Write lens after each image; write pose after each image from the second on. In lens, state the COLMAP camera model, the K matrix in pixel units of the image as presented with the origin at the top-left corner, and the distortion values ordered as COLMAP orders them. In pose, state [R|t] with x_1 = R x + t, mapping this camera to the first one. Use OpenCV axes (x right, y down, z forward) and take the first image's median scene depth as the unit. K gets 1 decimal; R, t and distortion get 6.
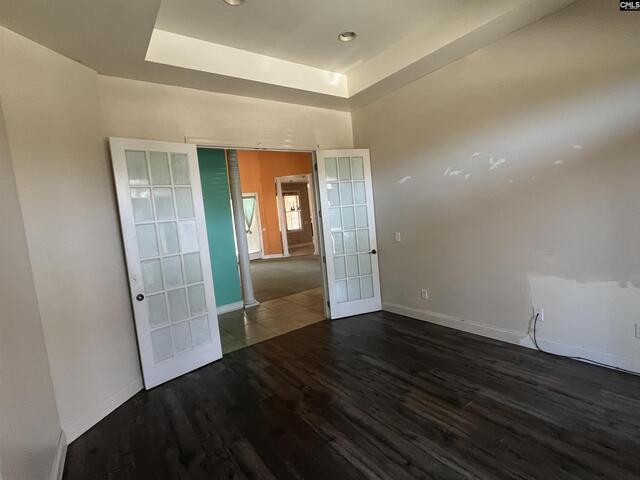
lens RADIAL K [[303.4, 0, 319.1], [0, 303.4, 239.5], [0, 0, 1]] dist [-0.000009, -0.000006]
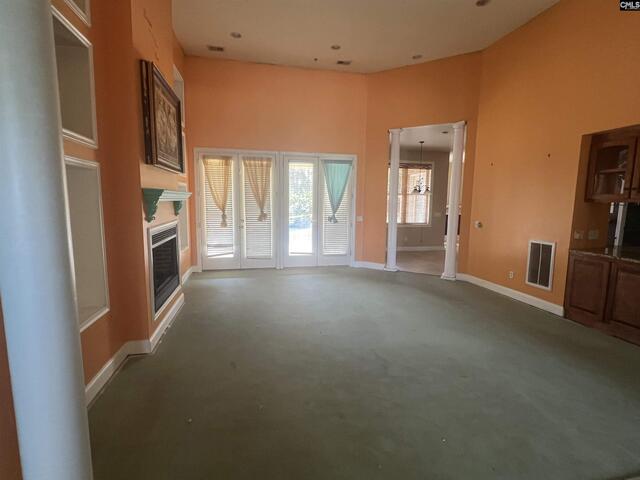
lens RADIAL K [[303.4, 0, 318.7], [0, 303.4, 237.8], [0, 0, 1]] dist [-0.000009, -0.000006]
pose [[0.904399, 0.155506, -0.397341, -0.009829], [-0.134921, 0.987667, 0.079441, -0.028121], [0.404794, -0.018237, 0.914226, 0.365509]]
